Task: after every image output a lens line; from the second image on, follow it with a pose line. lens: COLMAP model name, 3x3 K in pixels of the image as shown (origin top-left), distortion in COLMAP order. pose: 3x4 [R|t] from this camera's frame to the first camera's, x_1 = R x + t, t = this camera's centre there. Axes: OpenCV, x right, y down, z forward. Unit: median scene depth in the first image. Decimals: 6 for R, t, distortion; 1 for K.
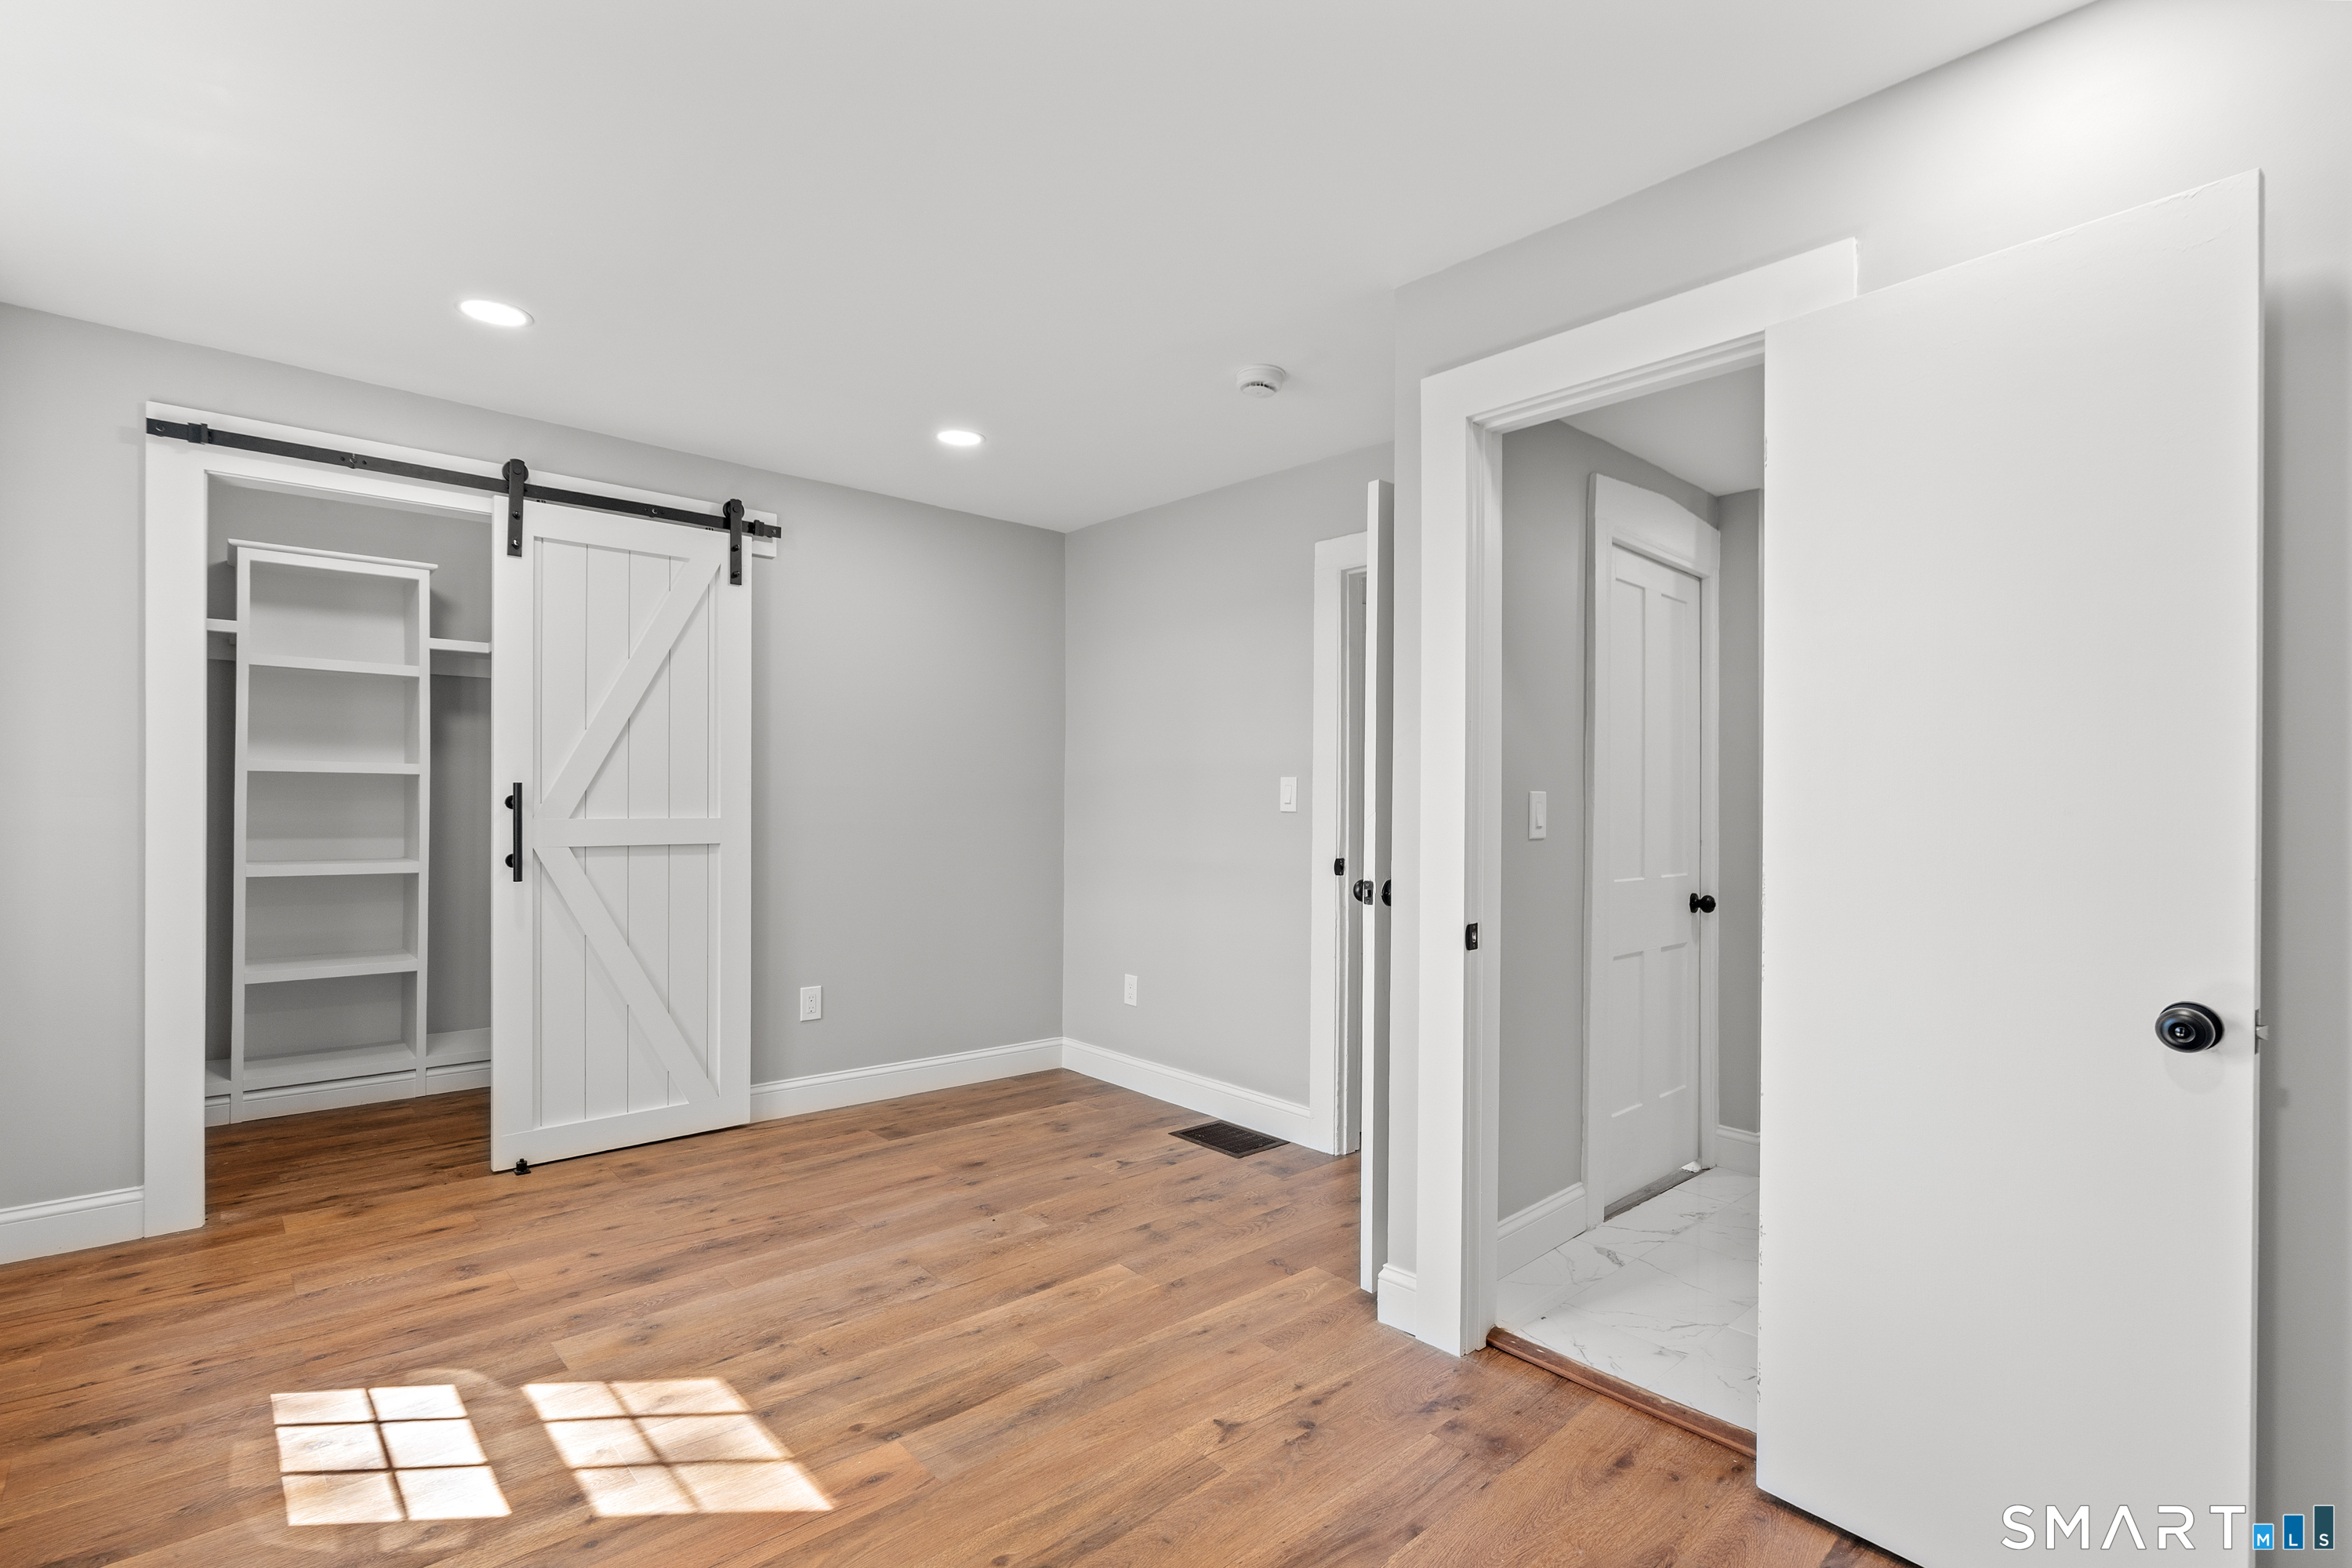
lens RADIAL K [[1056.0, 0, 1176.0], [0, 1056.0, 784.0], [0, 0, 1]] dist [0.000364, 0.000389]
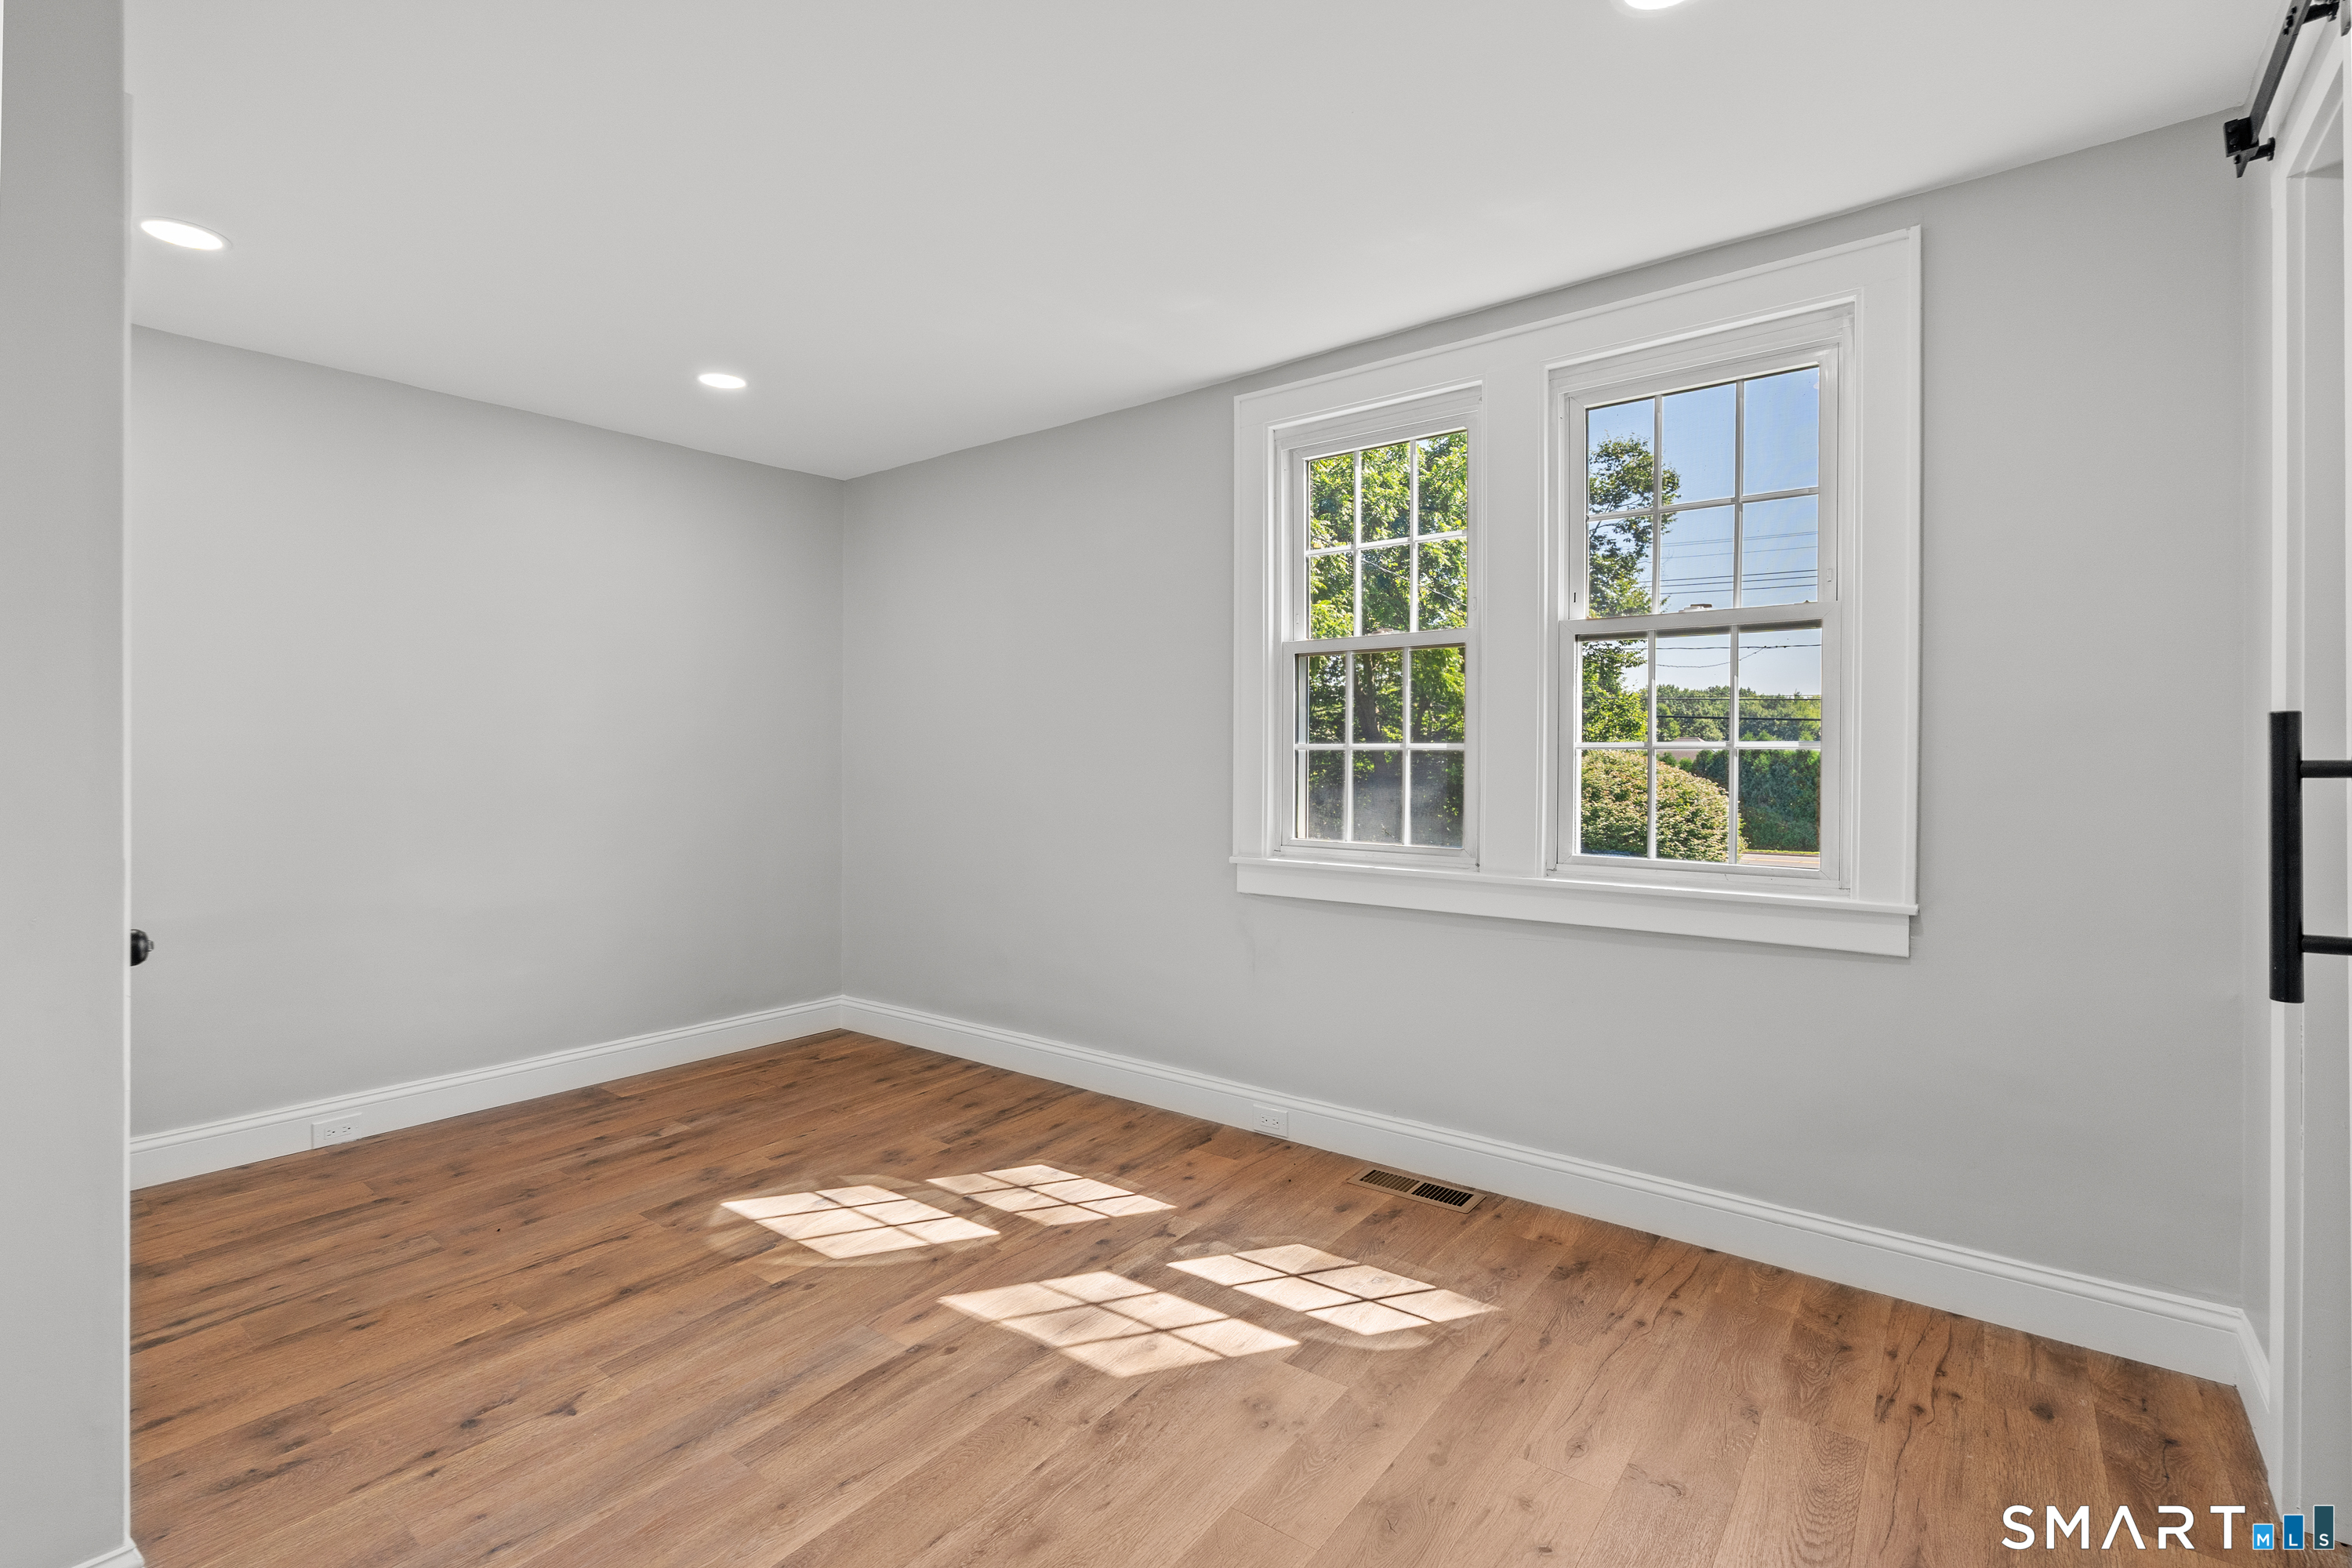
lens RADIAL K [[1056.0, 0, 1176.0], [0, 1056.0, 784.0], [0, 0, 1]] dist [0.000364, 0.000389]
pose [[-0.985265, -0.003086, -0.171005, -0.323583], [-0.003128, 0.999995, -0.000026, 0.032913], [0.171004, 0.000509, -0.985270, 1.976341]]
